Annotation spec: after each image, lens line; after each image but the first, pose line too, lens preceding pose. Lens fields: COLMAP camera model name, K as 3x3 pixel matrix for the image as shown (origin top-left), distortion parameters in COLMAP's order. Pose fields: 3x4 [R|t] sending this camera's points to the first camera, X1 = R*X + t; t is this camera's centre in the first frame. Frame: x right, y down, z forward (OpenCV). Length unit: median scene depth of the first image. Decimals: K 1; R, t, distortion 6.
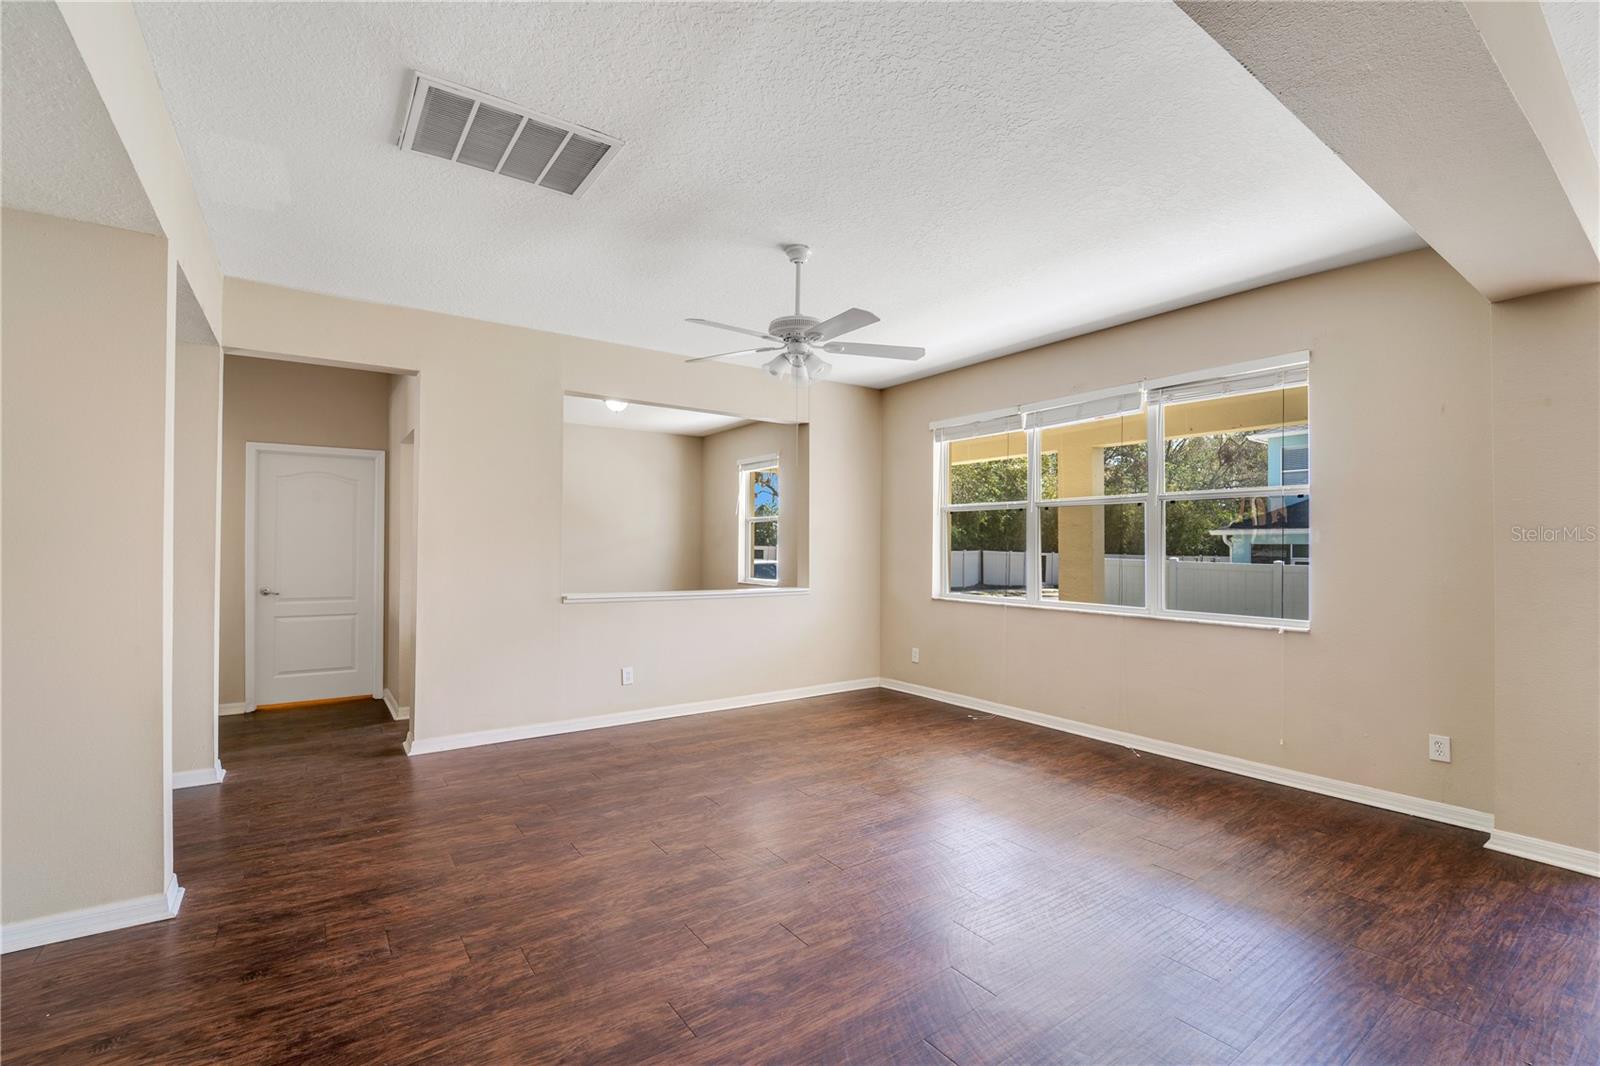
lens RADIAL K [[708.9, 0, 800.0], [0, 708.9, 533.0], [0, 0, 1]] dist [-0.012331, 0.000356]
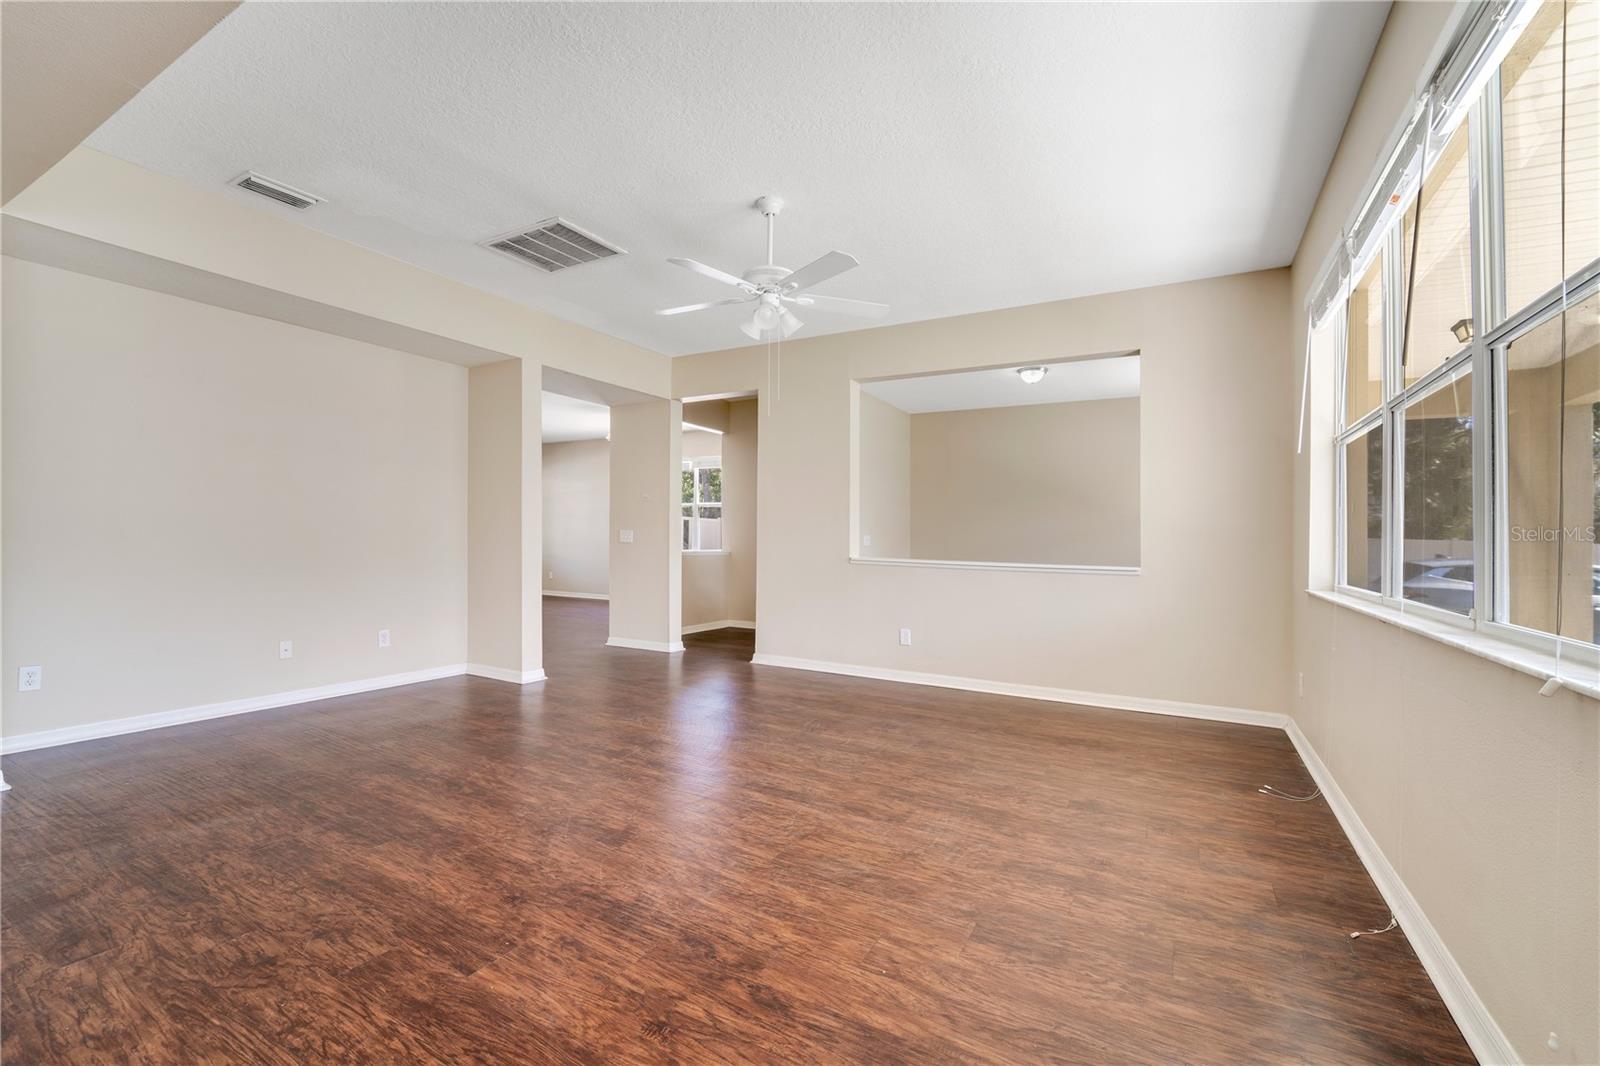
lens RADIAL K [[674.2, 0, 800.8], [0, 674.2, 559.0], [0, 0, 1]] dist [-0.024584, -0.000062]
pose [[0.425307, 0.031293, -0.904508, 0.964167], [-0.001635, 0.999427, 0.033808, 0.077920], [0.905048, -0.012900, 0.425115, 0.676695]]
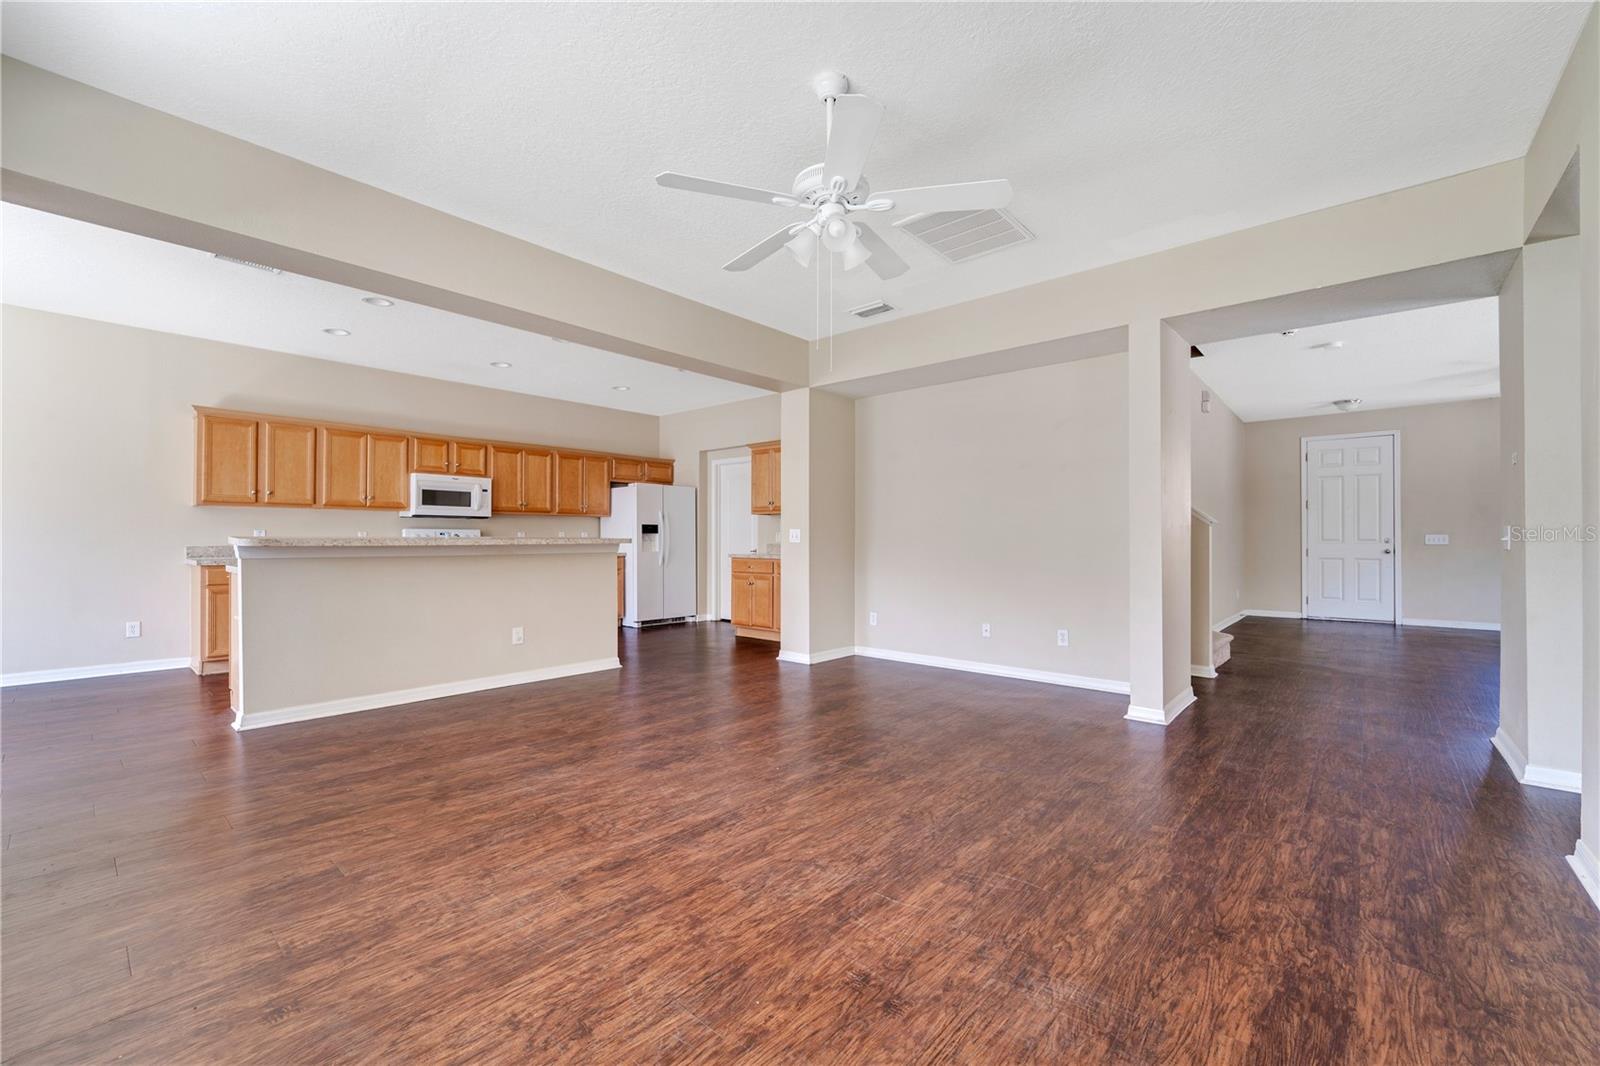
lens RADIAL K [[663.9, 0, 799.4], [0, 663.9, 537.3], [0, 0, 1]] dist [-0.018660, -0.000723]
pose [[-0.974275, -0.007450, -0.225237, 0.203339], [-0.004326, 0.999888, -0.014357, 0.095043], [0.225319, -0.013013, -0.974198, 1.816956]]
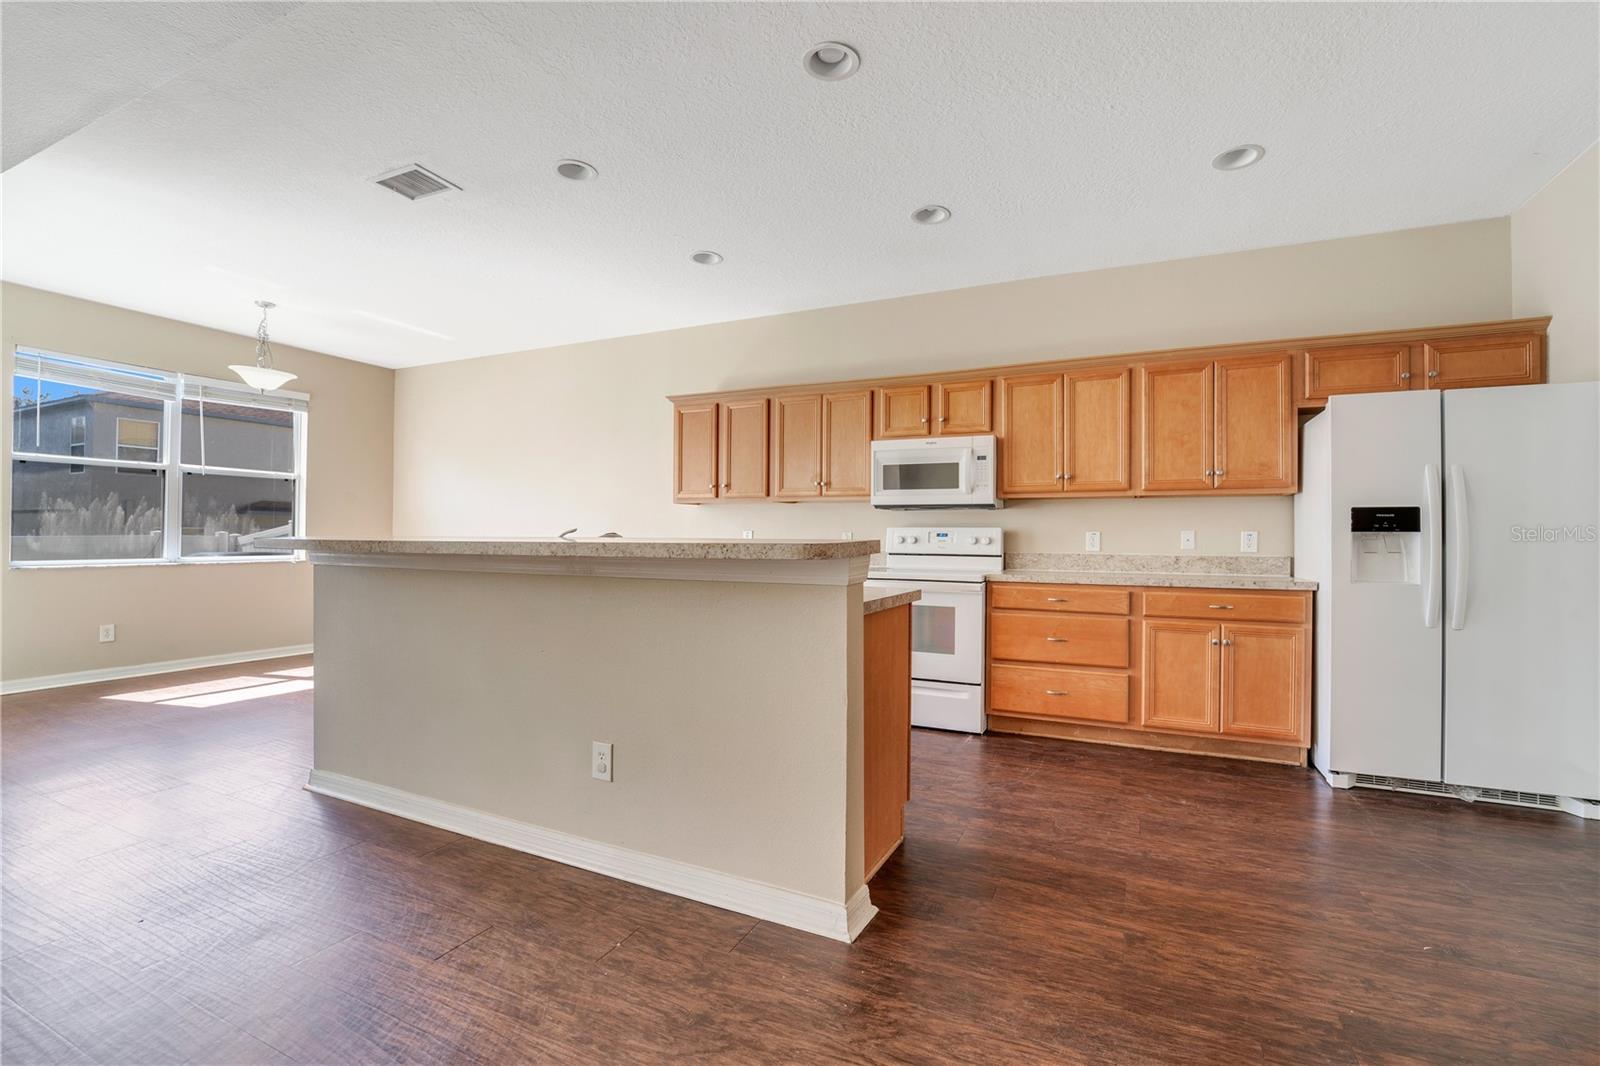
lens RADIAL K [[697.8, 0, 782.2], [0, 697.8, 535.4], [0, 0, 1]] dist [-0.016537, 0.000119]
pose [[-0.471100, -0.005157, 0.882065, -0.252350], [-0.021877, 0.999744, -0.005839, 0.073815], [-0.881809, -0.022048, -0.471092, 0.392884]]
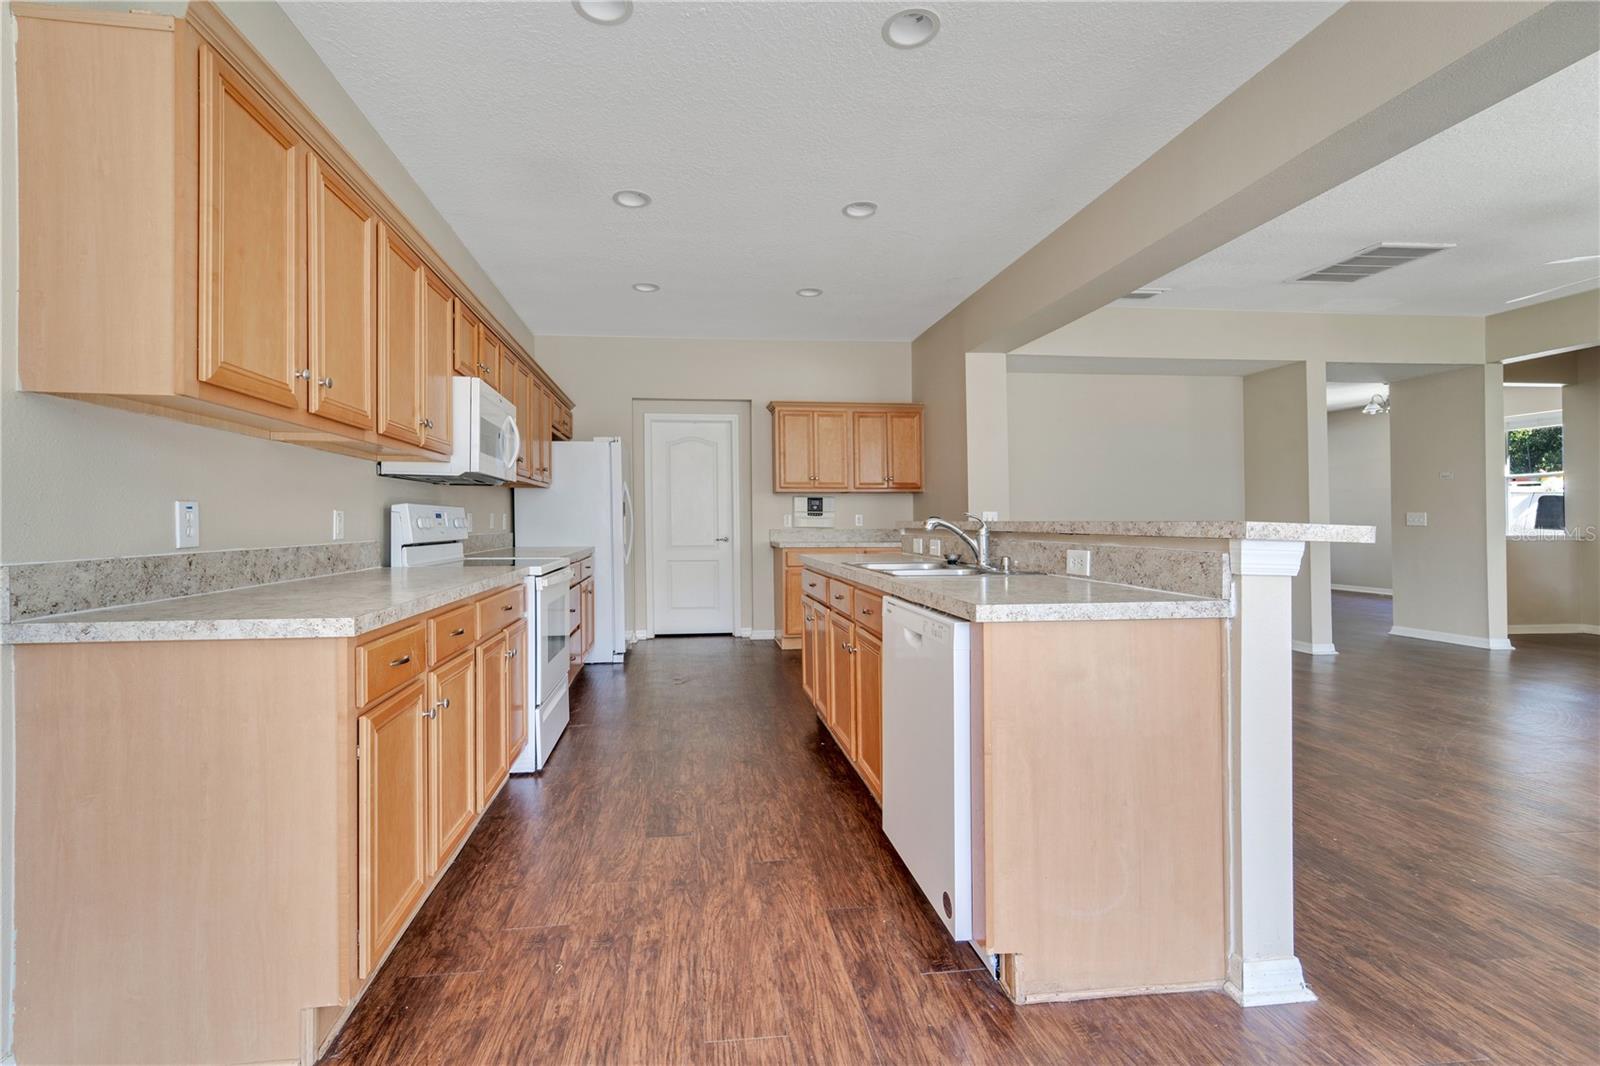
lens RADIAL K [[682.4, 0, 768.7], [0, 682.4, 520.7], [0, 0, 1]] dist [0.004373, 0.000650]
pose [[-0.482738, -0.003738, -0.875757, 1.474620], [0.015127, 0.999806, -0.012606, 0.081972], [0.875634, -0.019333, -0.482588, 0.395178]]
